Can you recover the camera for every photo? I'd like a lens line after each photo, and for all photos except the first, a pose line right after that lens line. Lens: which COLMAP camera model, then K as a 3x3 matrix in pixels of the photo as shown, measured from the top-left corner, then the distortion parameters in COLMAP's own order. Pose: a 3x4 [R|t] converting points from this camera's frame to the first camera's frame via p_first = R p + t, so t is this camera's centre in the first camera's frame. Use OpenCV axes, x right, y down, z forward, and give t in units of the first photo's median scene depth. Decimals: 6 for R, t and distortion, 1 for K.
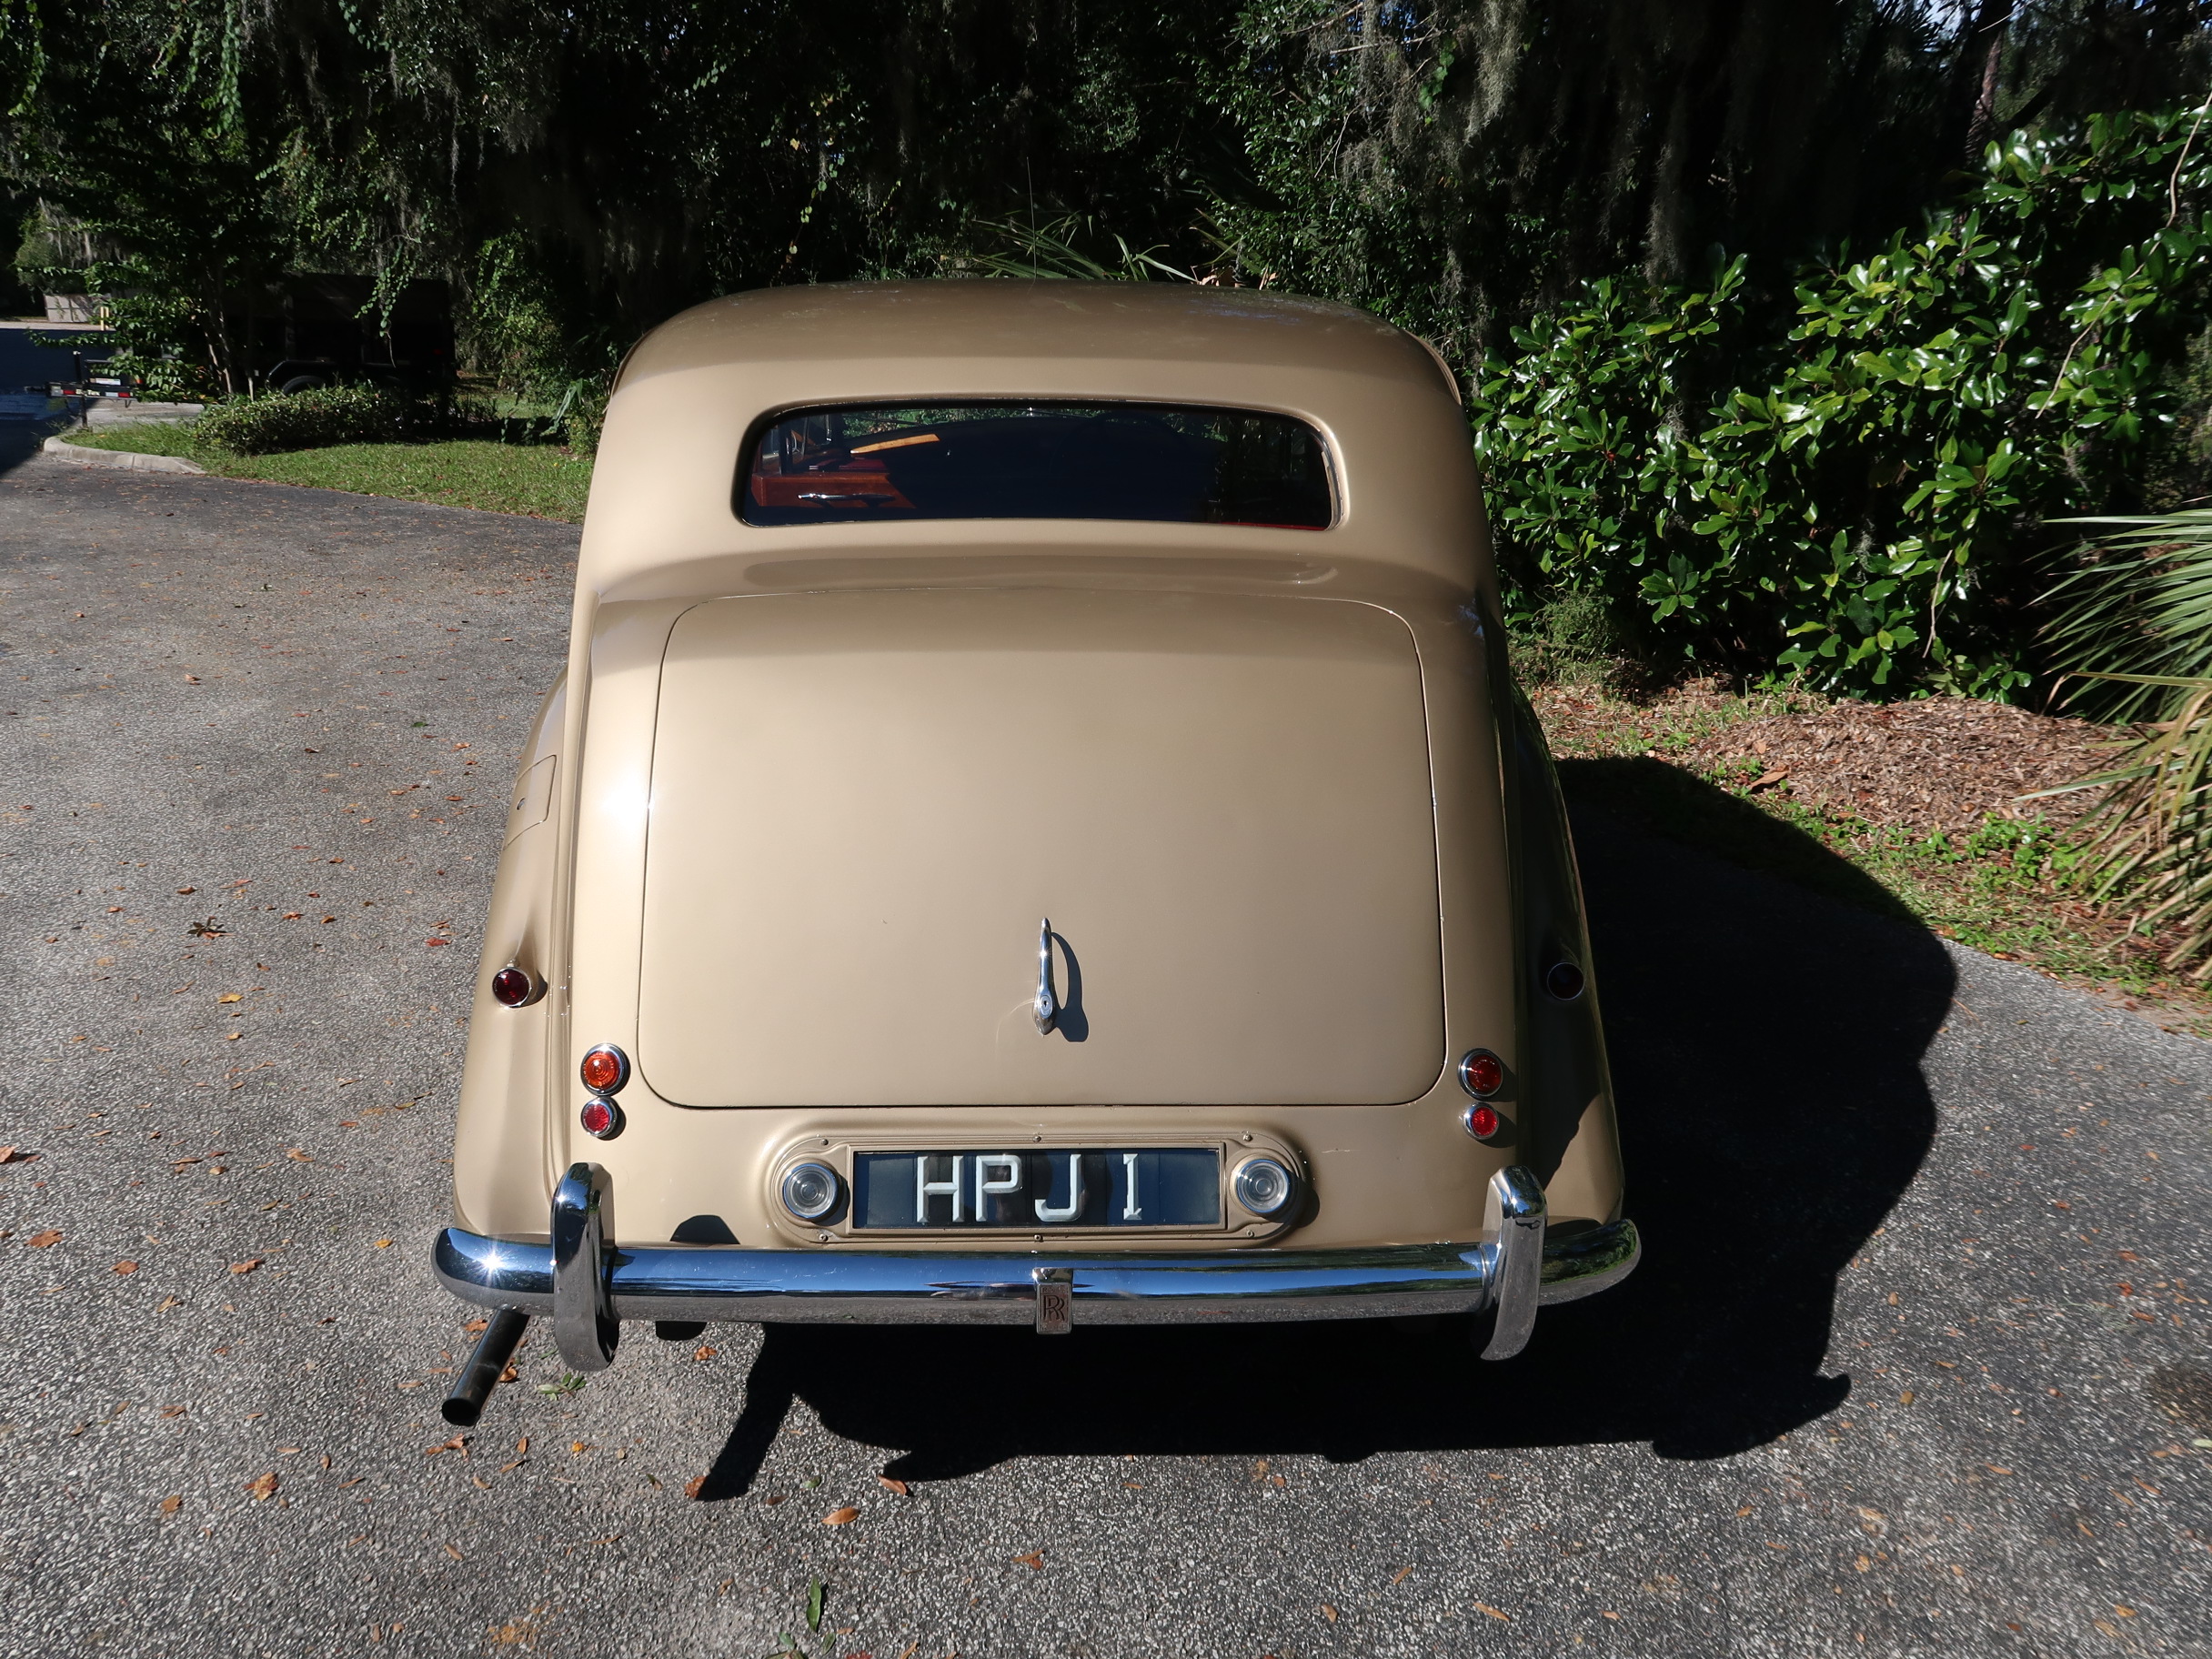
lens RADIAL K [[1718.7, 0, 1106.3], [0, 1718.7, 826.5], [0, 0, 1]] dist [-0.026906, 0.012712]
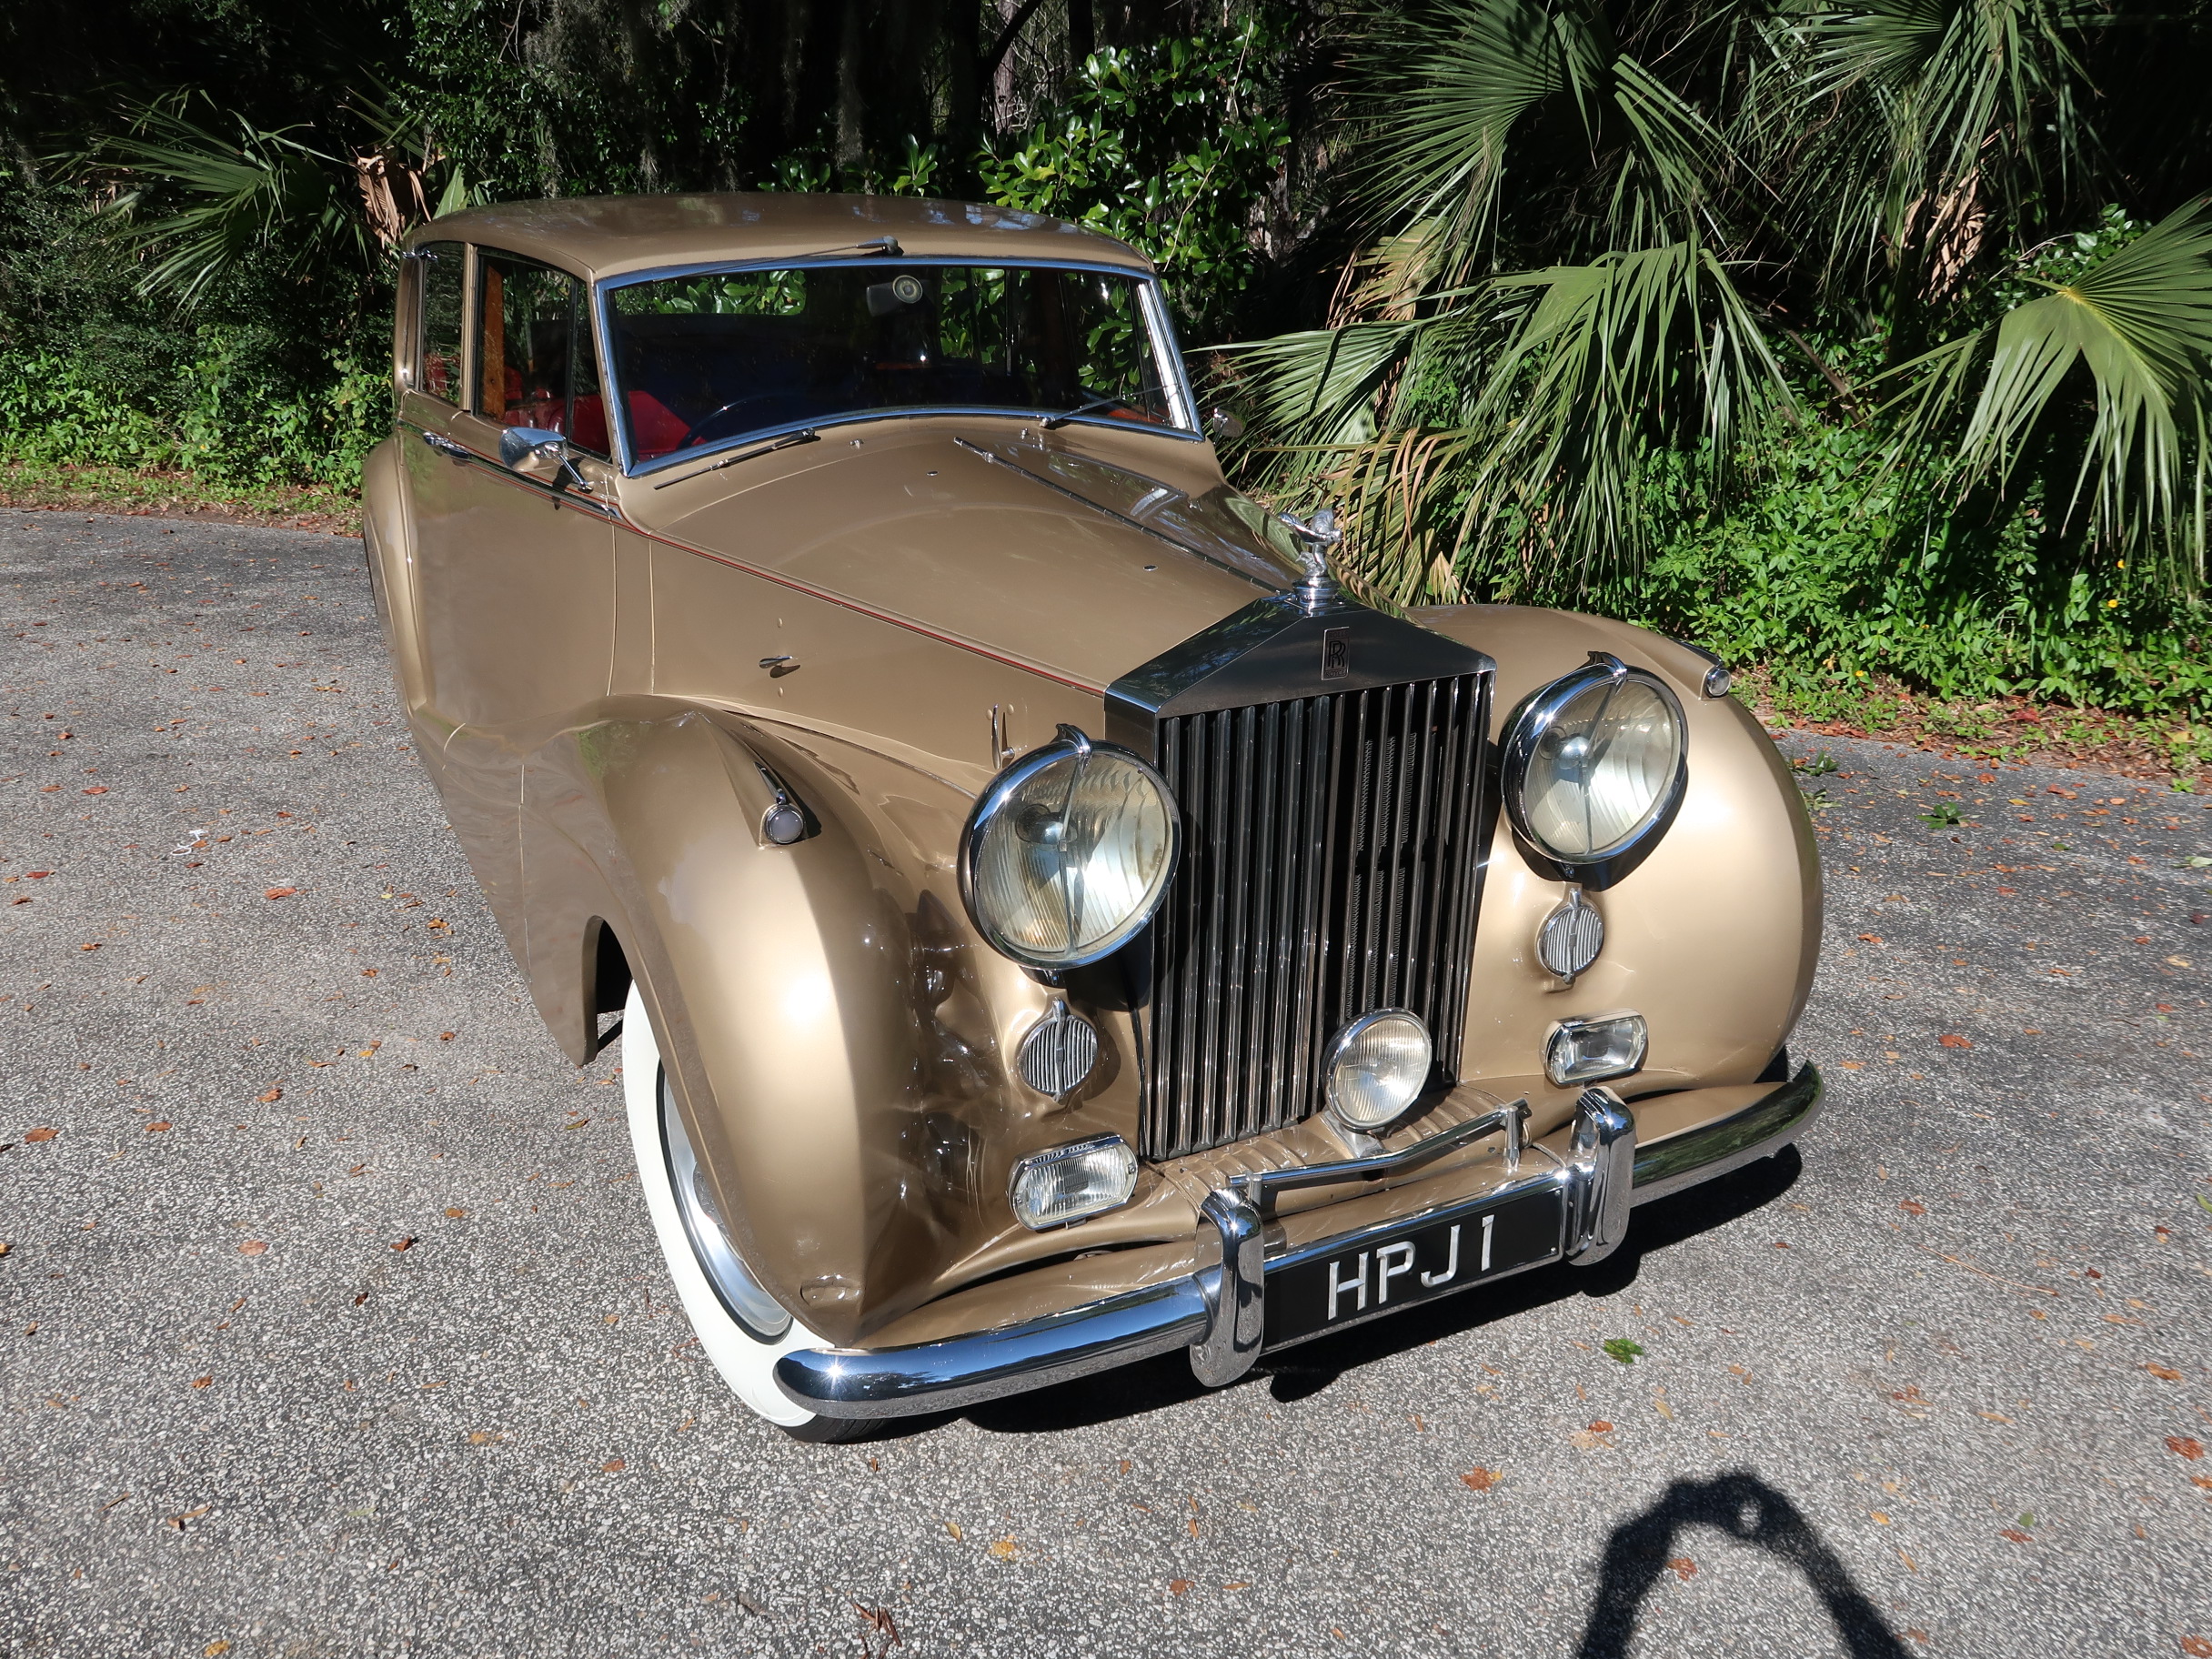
lens RADIAL K [[1787.6, 0, 1106.5], [0, 1787.6, 818.1], [0, 0, 1]] dist [-0.020600, 0.010678]
pose [[0.818826, -0.202642, 0.537084, -0.275666], [0.168494, 0.979252, 0.112589, 0.015460], [-0.548756, -0.001696, 0.835981, -0.127835]]
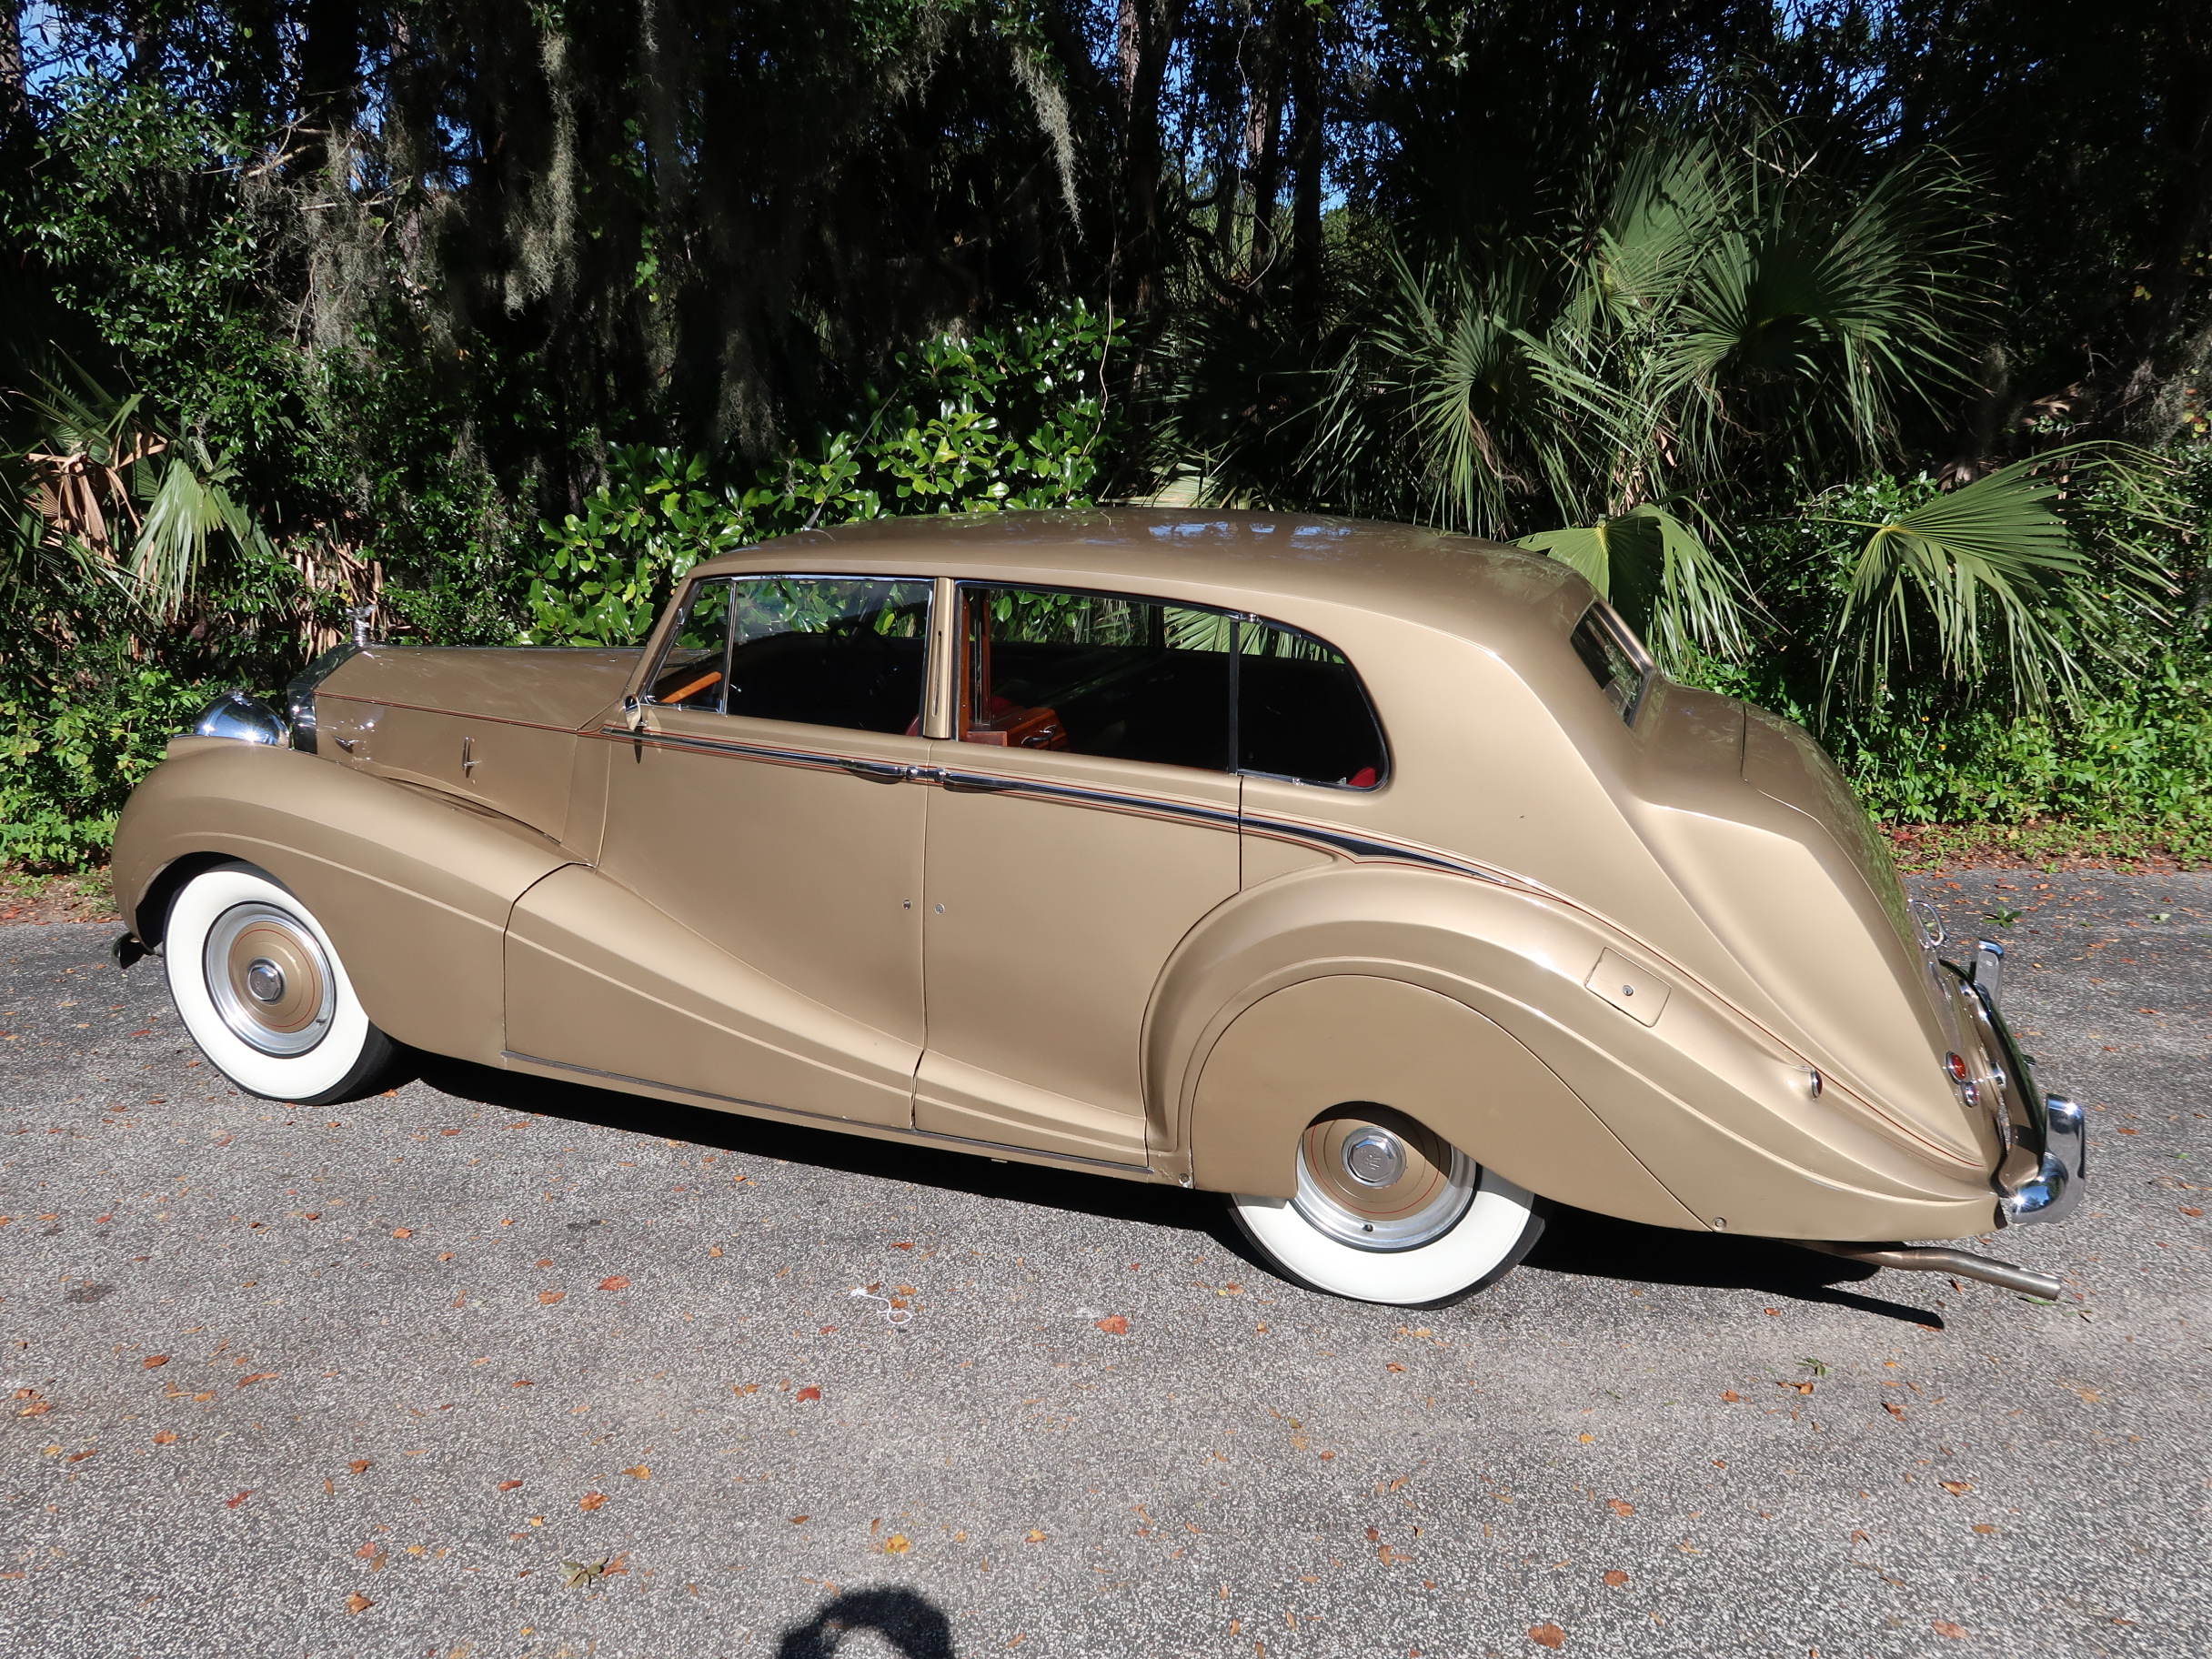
lens RADIAL K [[1718.7, 0, 1109.0], [0, 1718.7, 828.0], [0, 0, 1]] dist [-0.026906, 0.012712]
pose [[0.382298, -0.238890, 0.892625, -0.622641], [0.273659, 0.951939, 0.137560, -0.157957], [-0.882587, 0.191686, 0.429299, 0.317979]]
